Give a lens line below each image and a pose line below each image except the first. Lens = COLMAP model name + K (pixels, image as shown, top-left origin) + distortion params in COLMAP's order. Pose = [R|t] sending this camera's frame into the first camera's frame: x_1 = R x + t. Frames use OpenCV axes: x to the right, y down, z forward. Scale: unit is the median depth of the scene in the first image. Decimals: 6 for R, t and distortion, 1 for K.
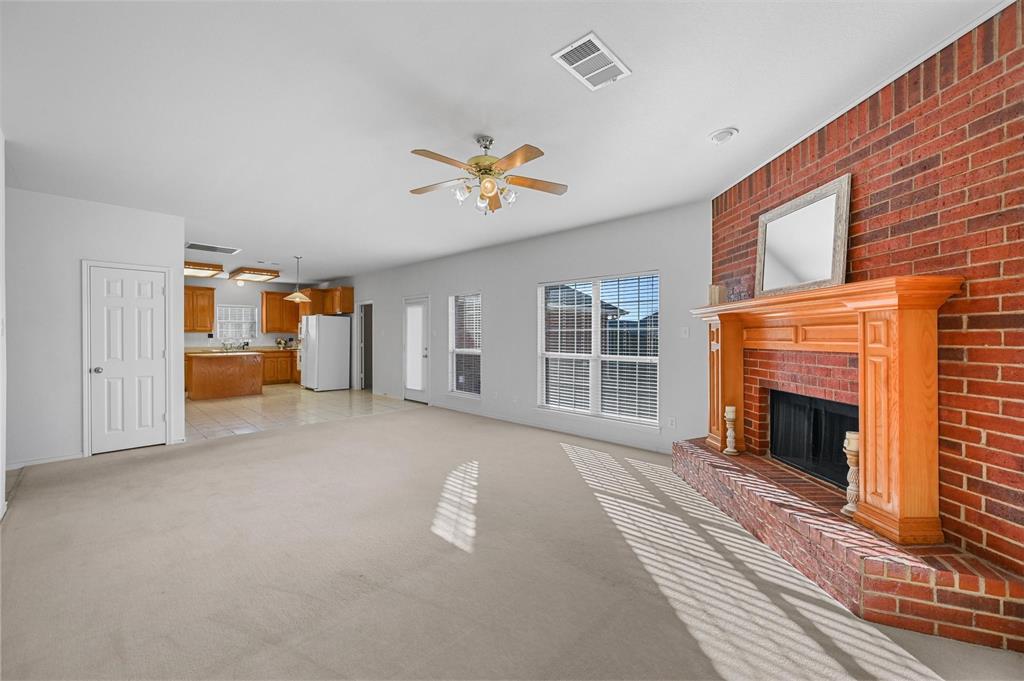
lens RADIAL K [[402.3, 0, 516.6], [0, 402.3, 338.6], [0, 0, 1]] dist [-0.002650, 0.000661]
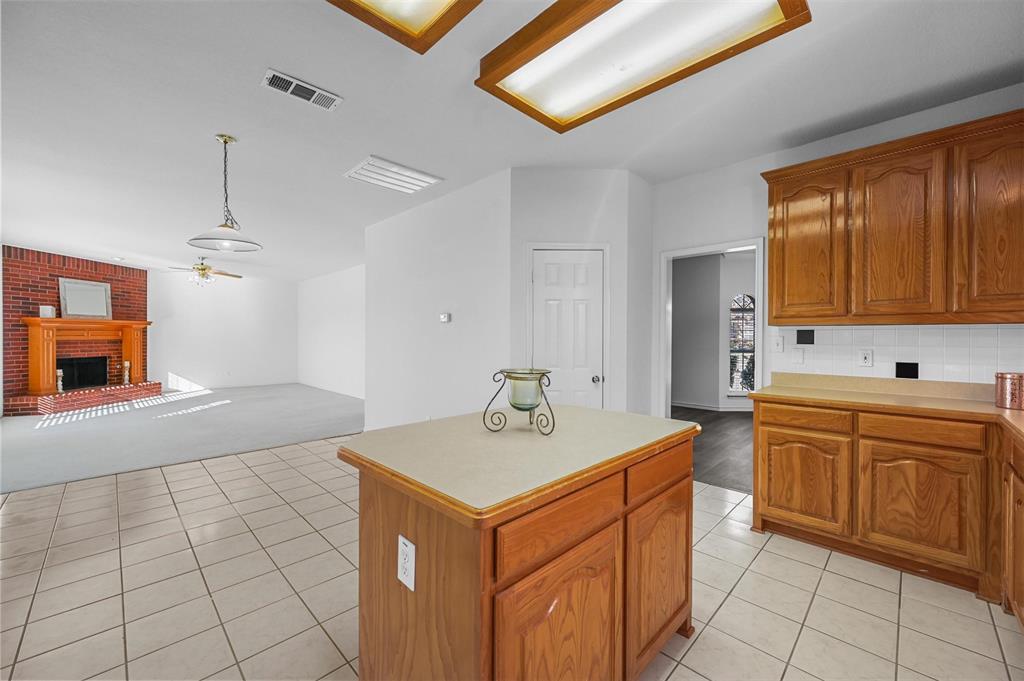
lens RADIAL K [[402.3, 0, 516.6], [0, 402.3, 338.6], [0, 0, 1]] dist [-0.002650, 0.000661]
pose [[-0.999704, -0.005158, 0.023778, -0.848213], [-0.004896, 0.999927, 0.011058, -0.008017], [-0.023833, 0.010938, -0.999656, 1.398800]]
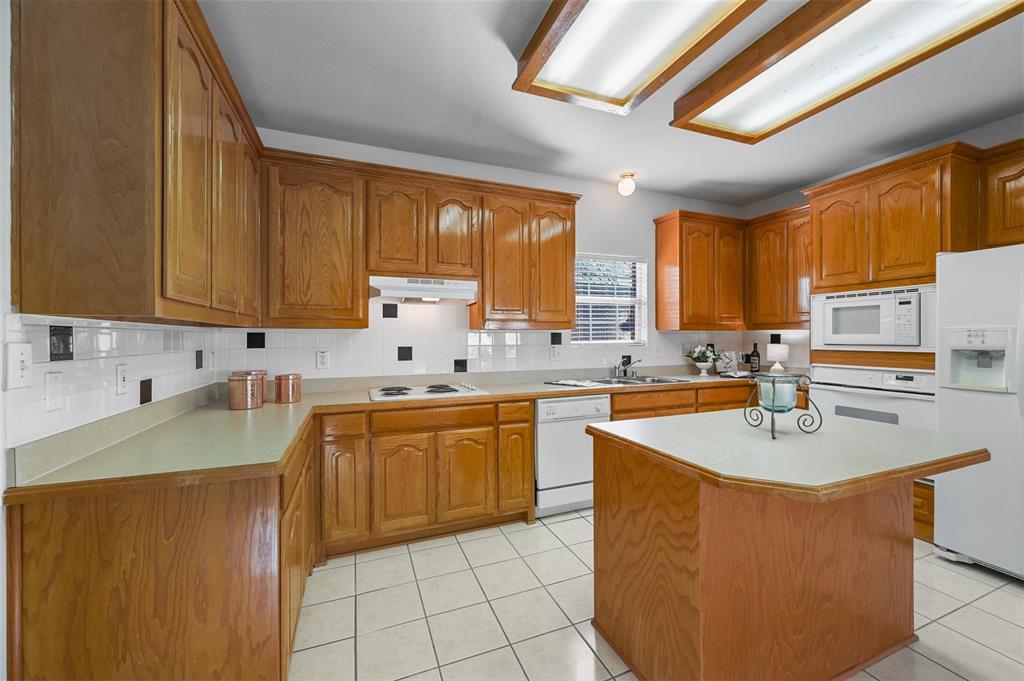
lens RADIAL K [[402.3, 0, 516.6], [0, 402.3, 338.6], [0, 0, 1]] dist [-0.002650, 0.000661]
pose [[0.908334, -0.002428, -0.418237, -0.885268], [0.000993, 0.999993, -0.003648, -0.007570], [0.418243, 0.002898, 0.908330, 0.908501]]
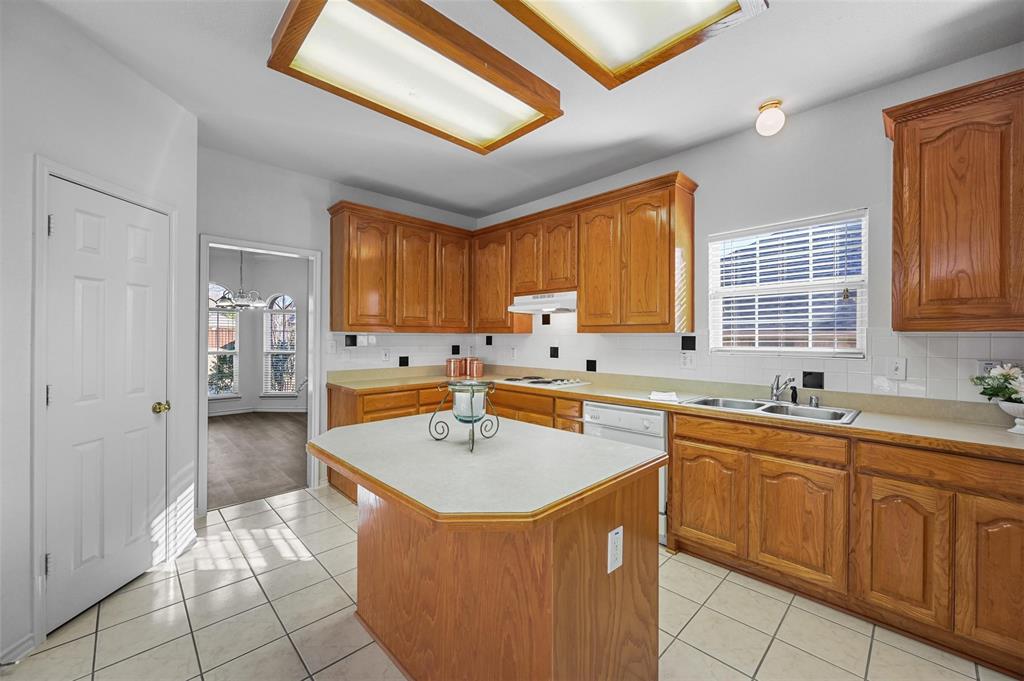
lens RADIAL K [[402.3, 0, 516.6], [0, 402.3, 338.6], [0, 0, 1]] dist [-0.002650, 0.000661]
pose [[-0.036851, 0.002477, -0.999318, -0.627972], [-0.011280, 0.999932, 0.002895, -0.013025], [0.999257, 0.011379, -0.036821, 1.211719]]
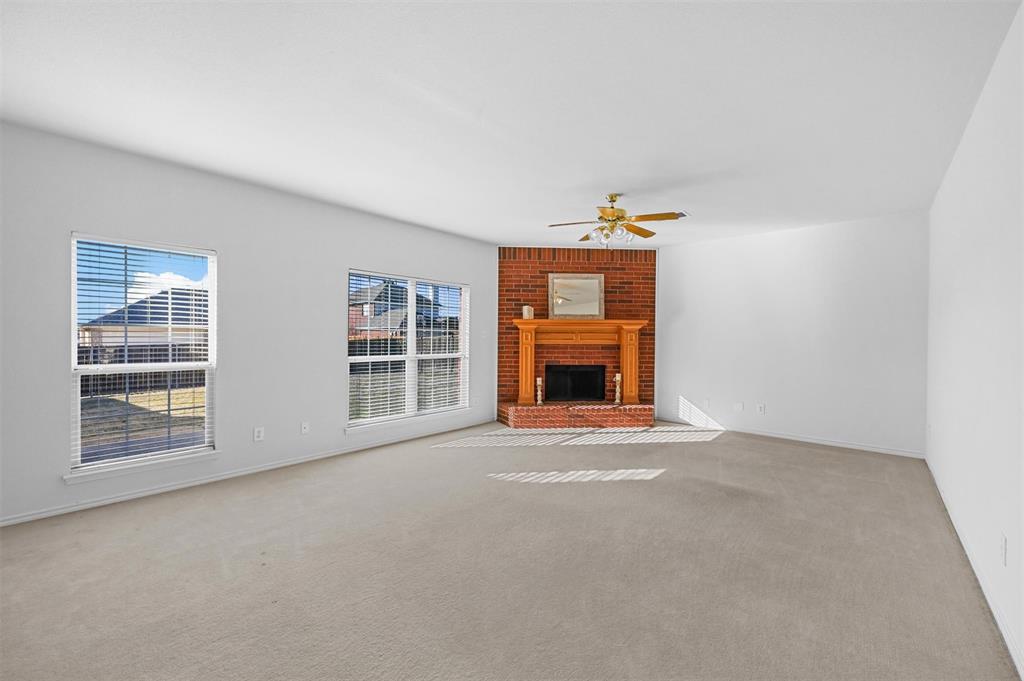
lens RADIAL K [[402.3, 0, 516.6], [0, 402.3, 338.6], [0, 0, 1]] dist [-0.002650, 0.000661]
pose [[-0.033103, -0.006011, 0.999434, -0.578699], [-0.003686, 0.999976, 0.005893, -0.005175], [-0.999445, -0.003489, -0.033124, 0.552788]]
